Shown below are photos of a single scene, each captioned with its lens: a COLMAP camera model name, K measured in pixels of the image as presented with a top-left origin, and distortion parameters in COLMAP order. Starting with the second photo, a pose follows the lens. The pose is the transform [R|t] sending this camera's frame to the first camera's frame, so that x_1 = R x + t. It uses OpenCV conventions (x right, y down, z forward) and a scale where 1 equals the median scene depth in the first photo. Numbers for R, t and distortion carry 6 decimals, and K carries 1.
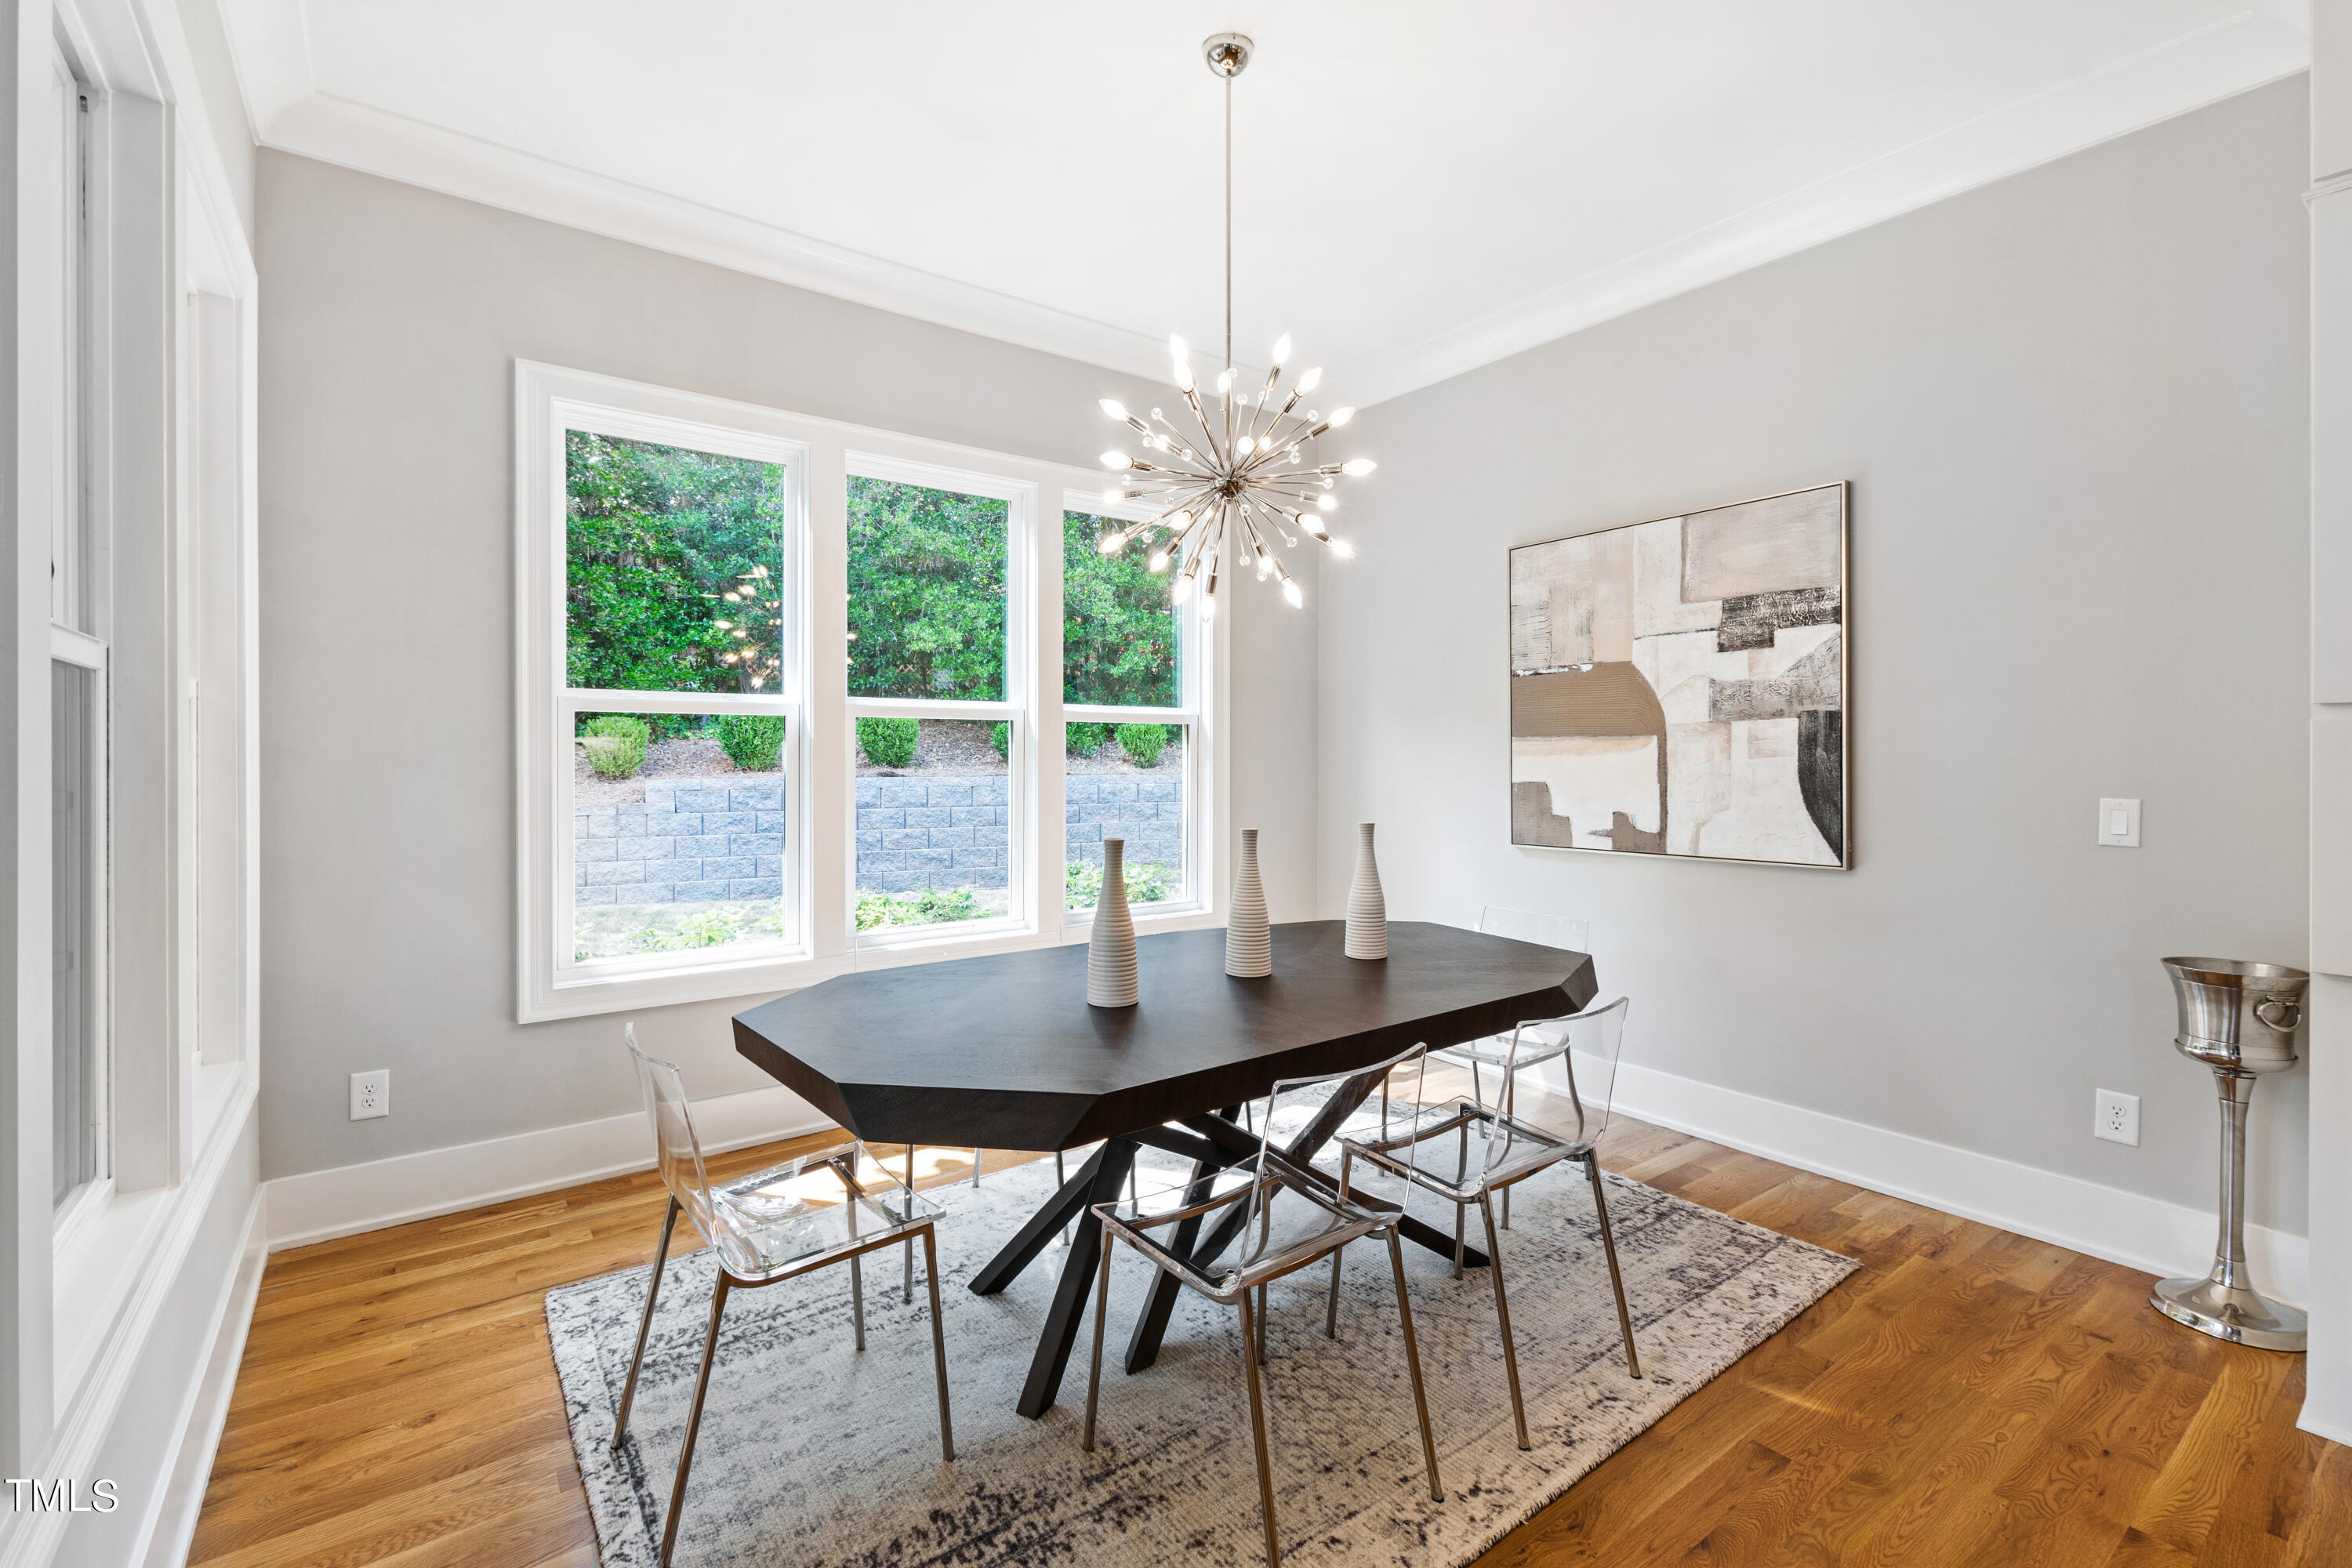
lens RADIAL K [[1029.1, 0, 1183.6], [0, 1029.1, 755.5], [0, 0, 1]] dist [0.001672, -0.001563]
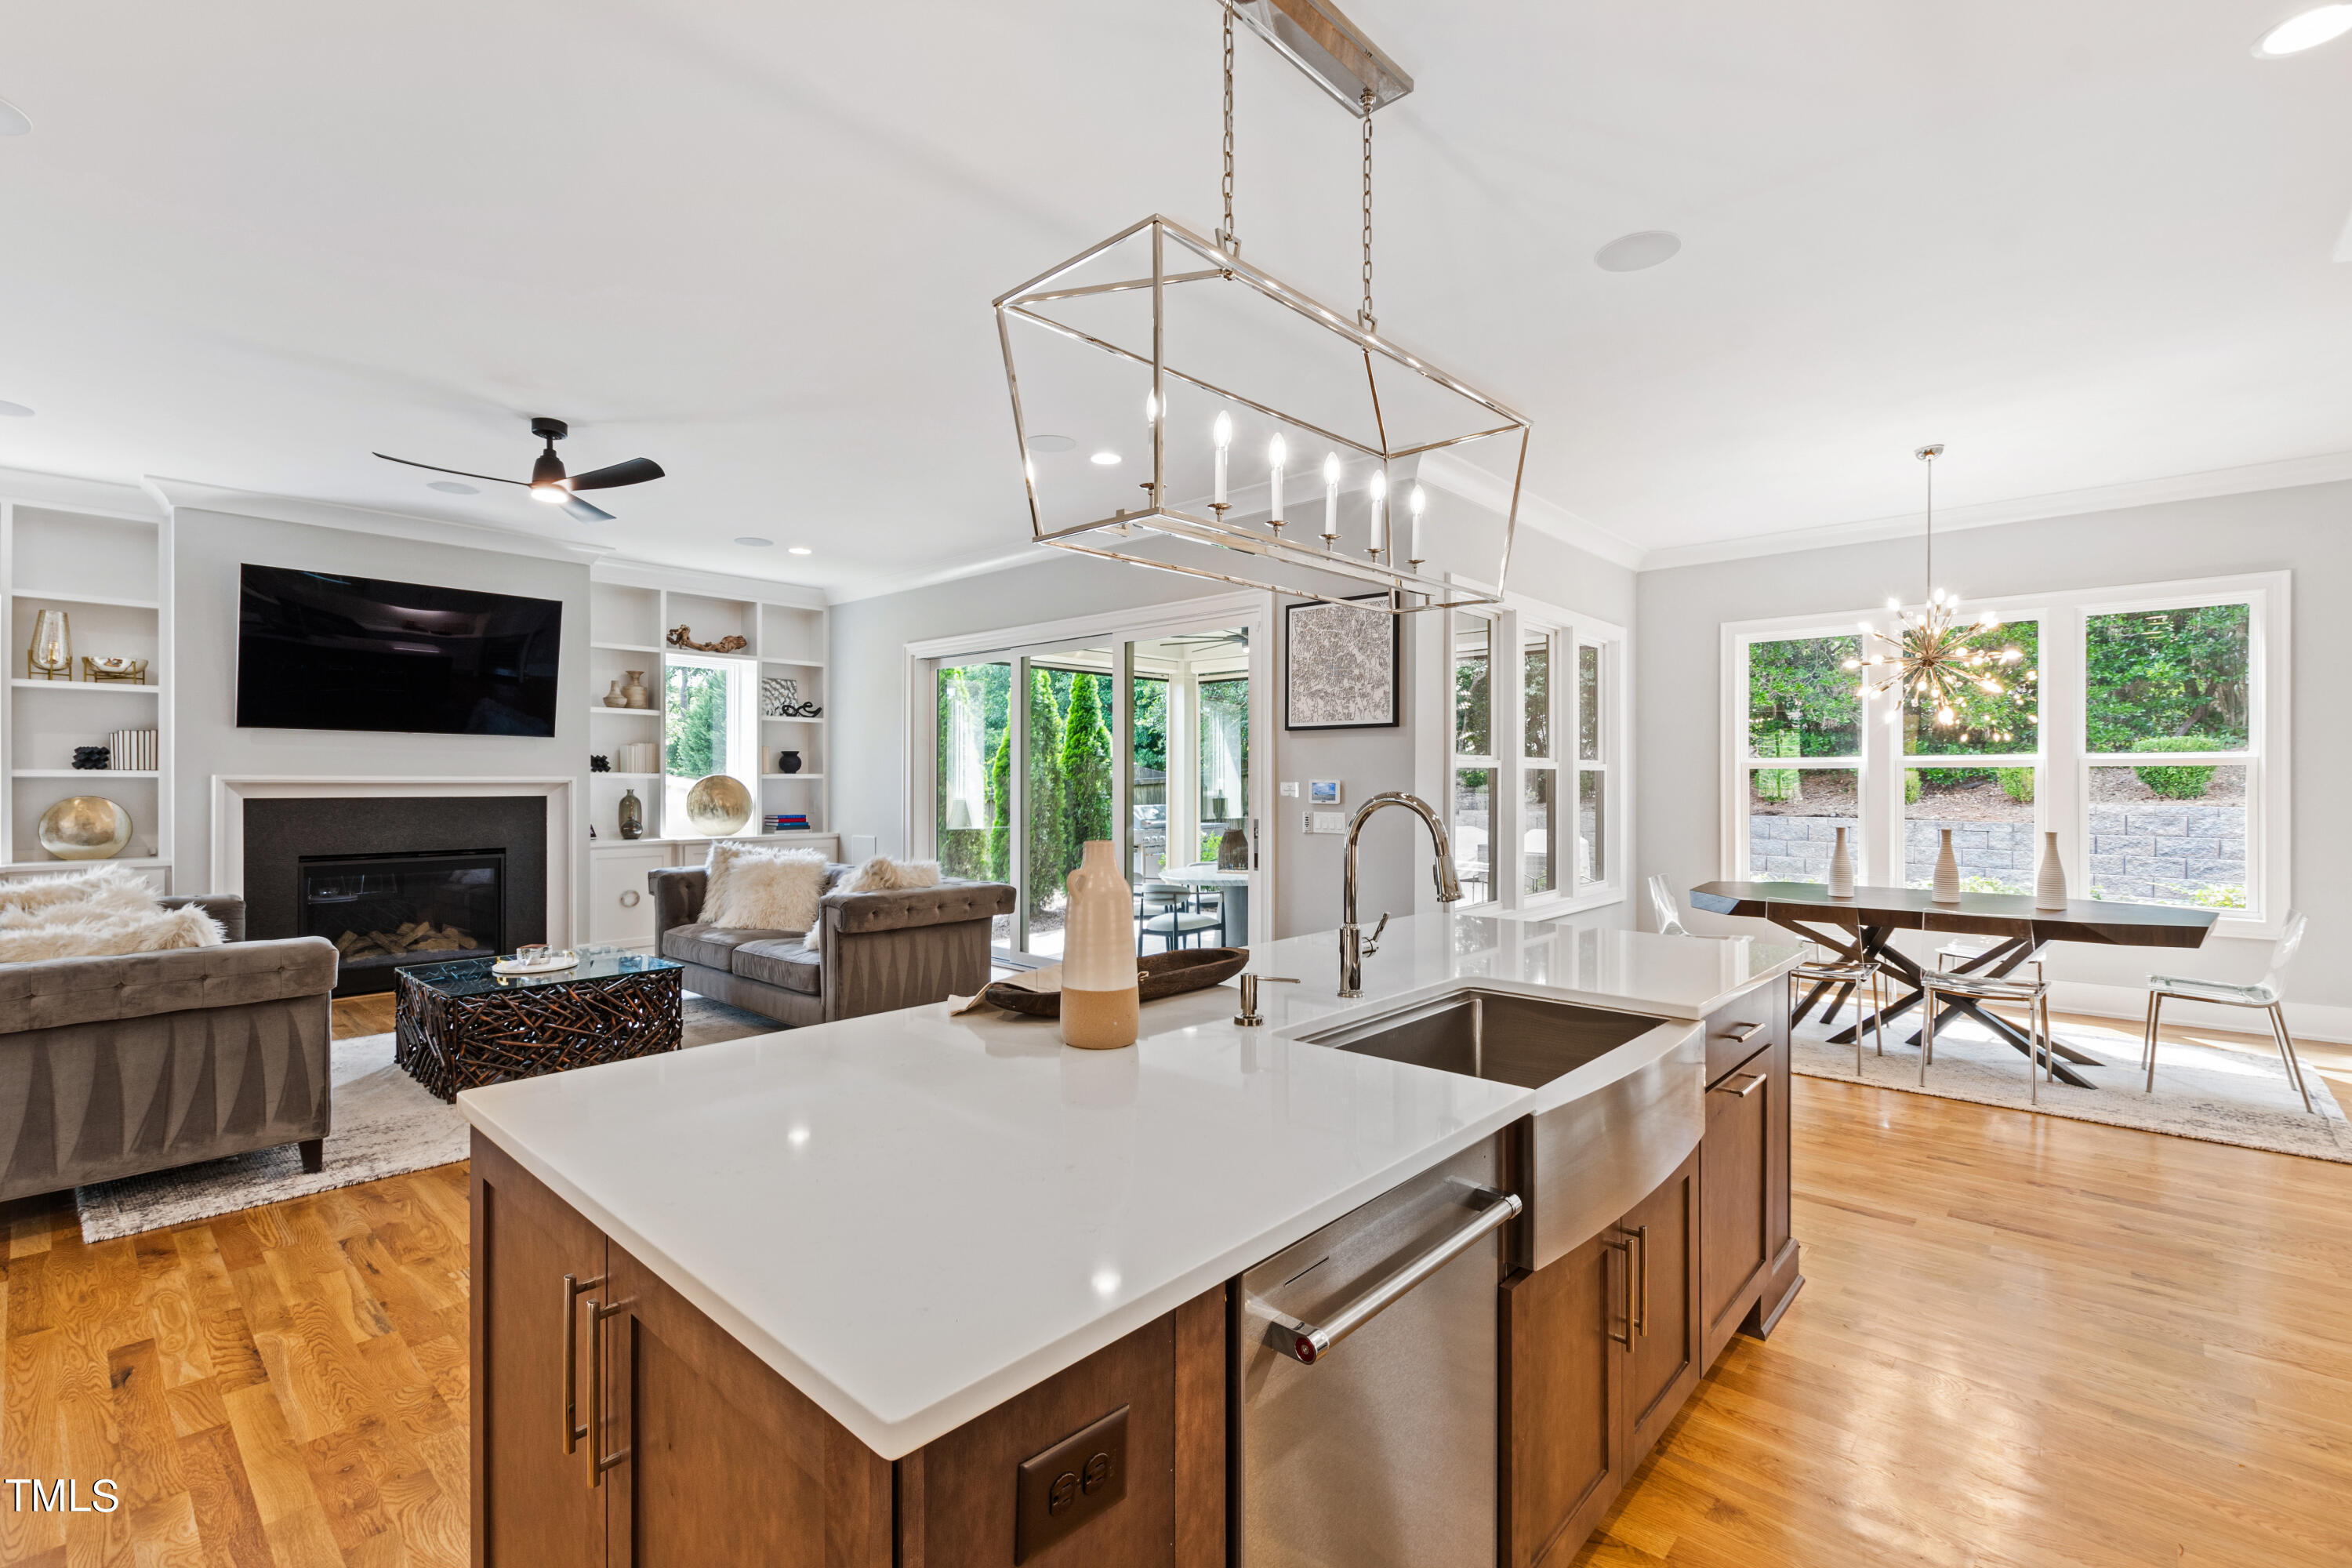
lens RADIAL K [[1029.1, 0, 1160.5], [0, 1029.1, 778.8], [0, 0, 1]] dist [0.001672, -0.001563]
pose [[0.178769, -0.000334, -0.983891, 1.184676], [0.000858, 1.000000, -0.000183, -0.017648], [0.983891, -0.000812, 0.178769, -0.577858]]
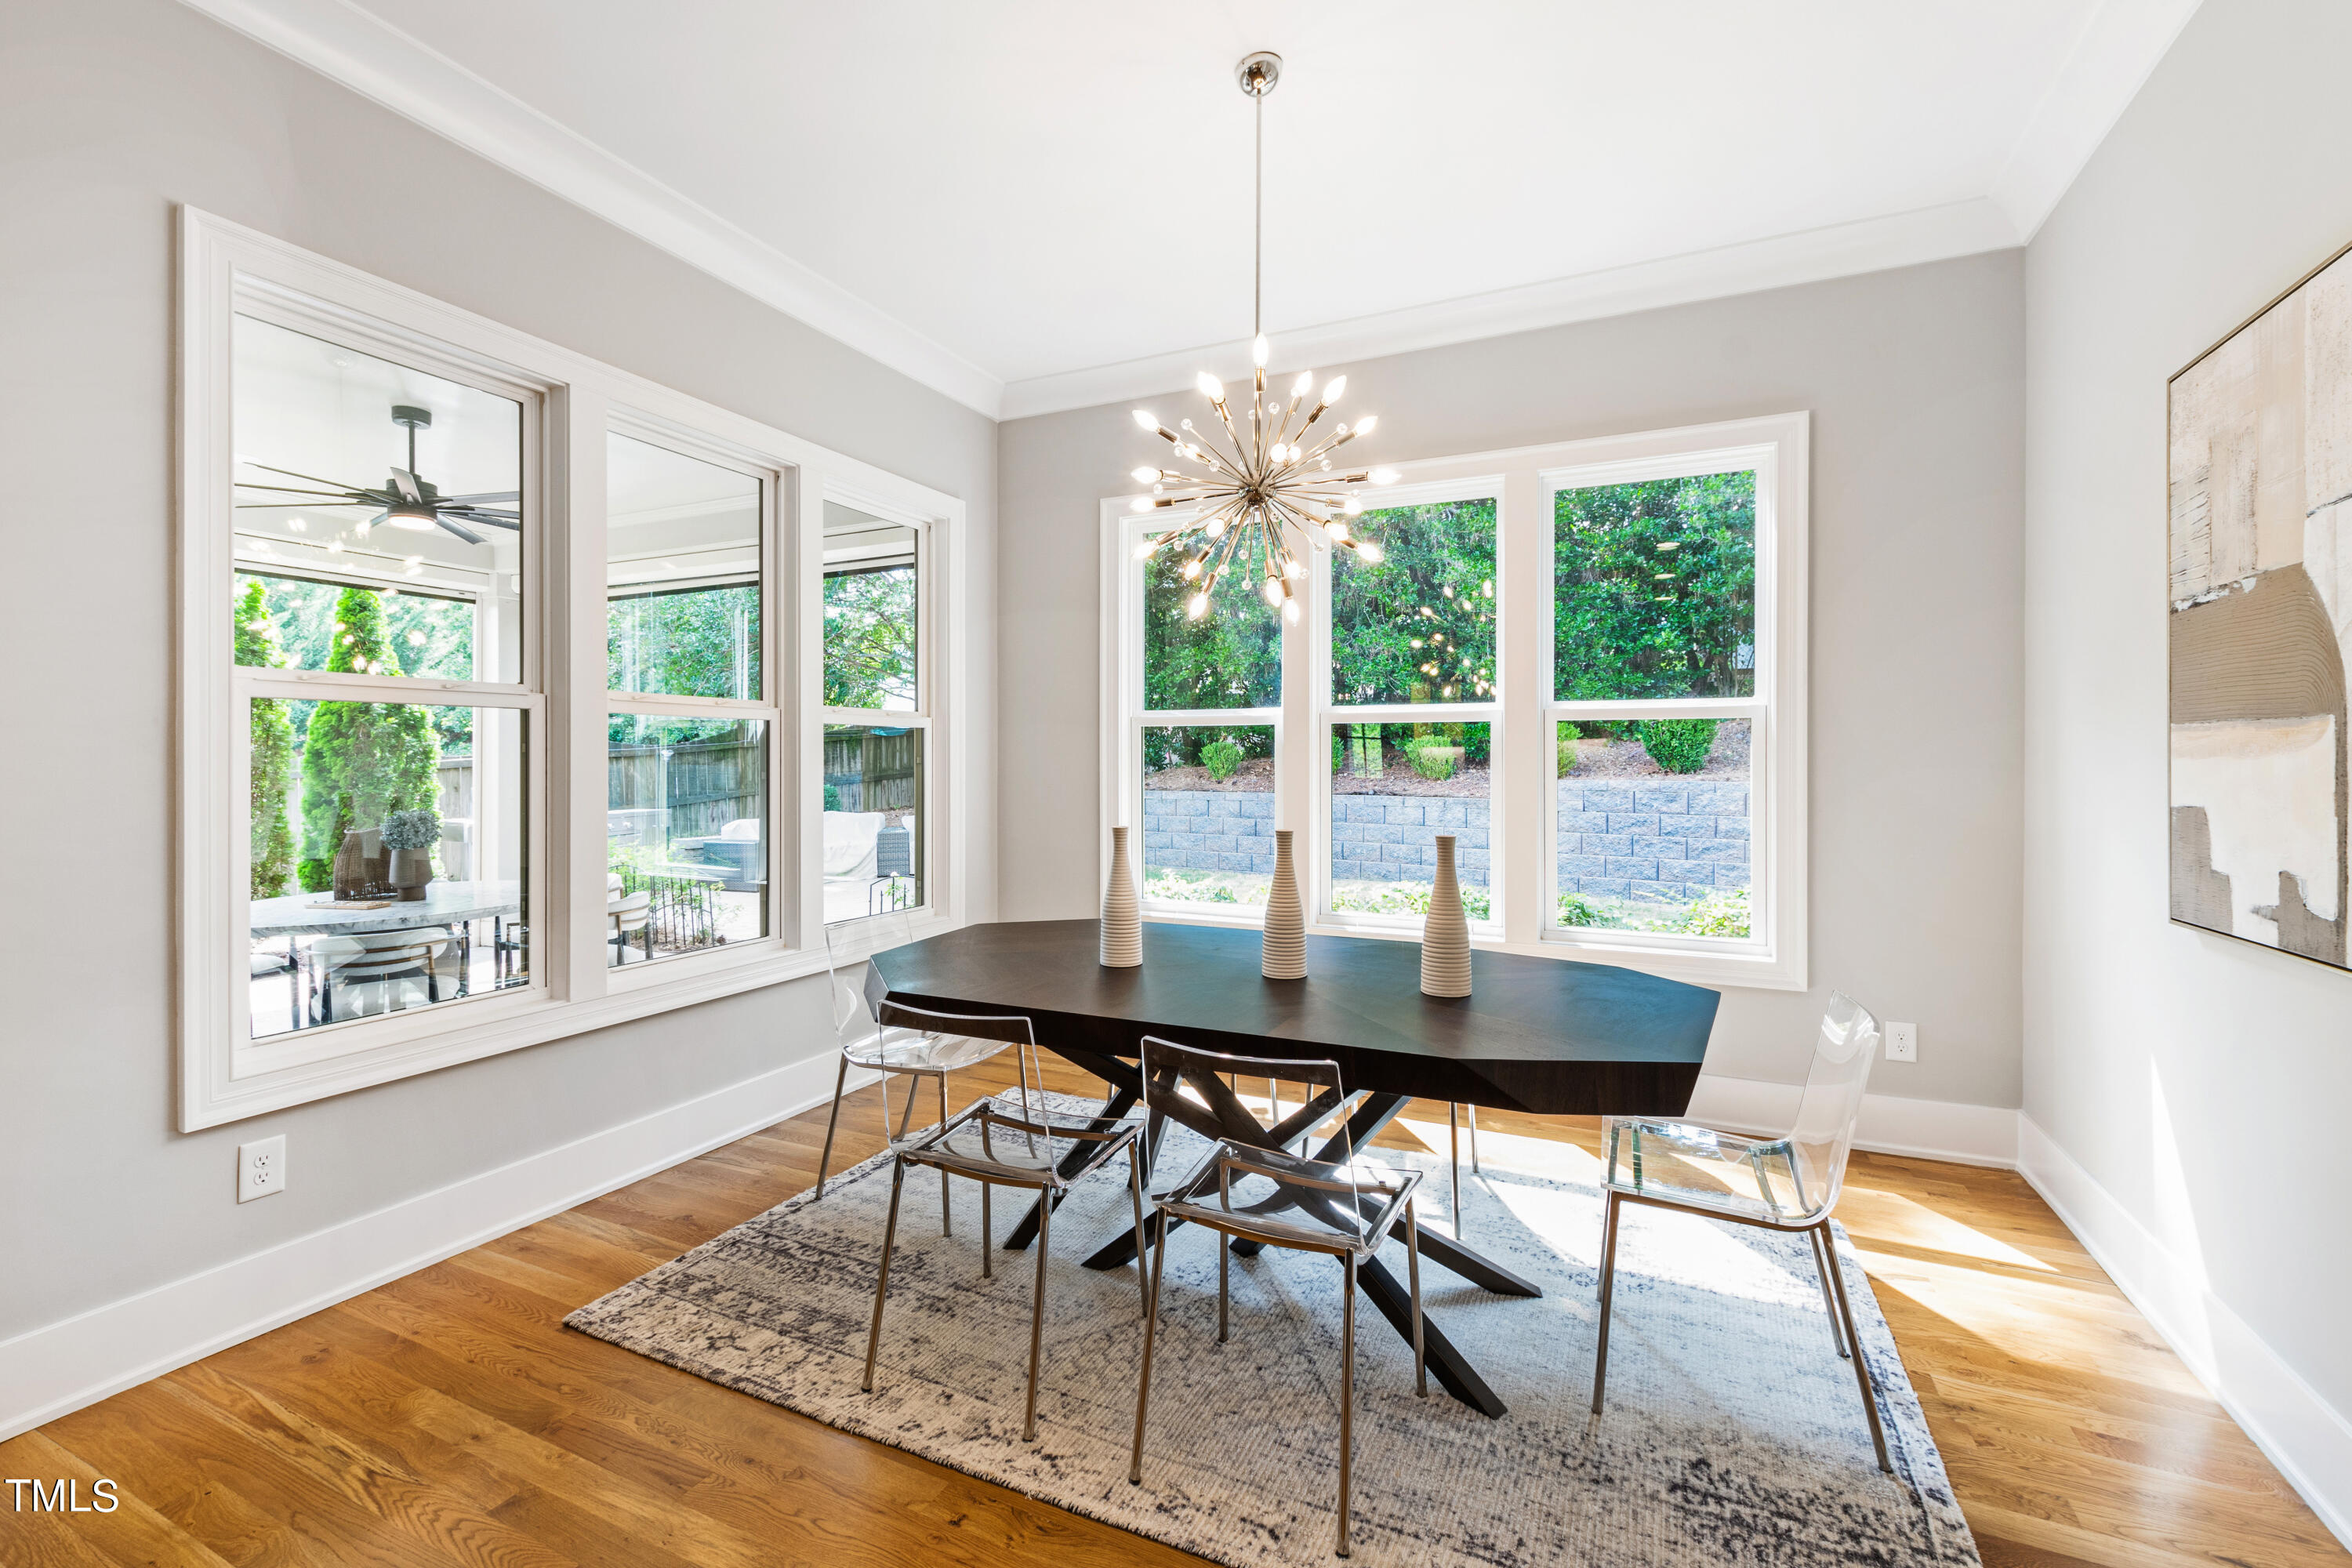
lens RADIAL K [[1029.1, 0, 1153.2], [0, 1029.1, 753.6], [0, 0, 1]] dist [0.001672, -0.001563]
pose [[0.462189, -0.001999, -0.886779, 0.598779], [-0.001742, 0.999993, -0.003162, 0.000639], [0.886780, 0.003006, 0.462182, 0.287769]]
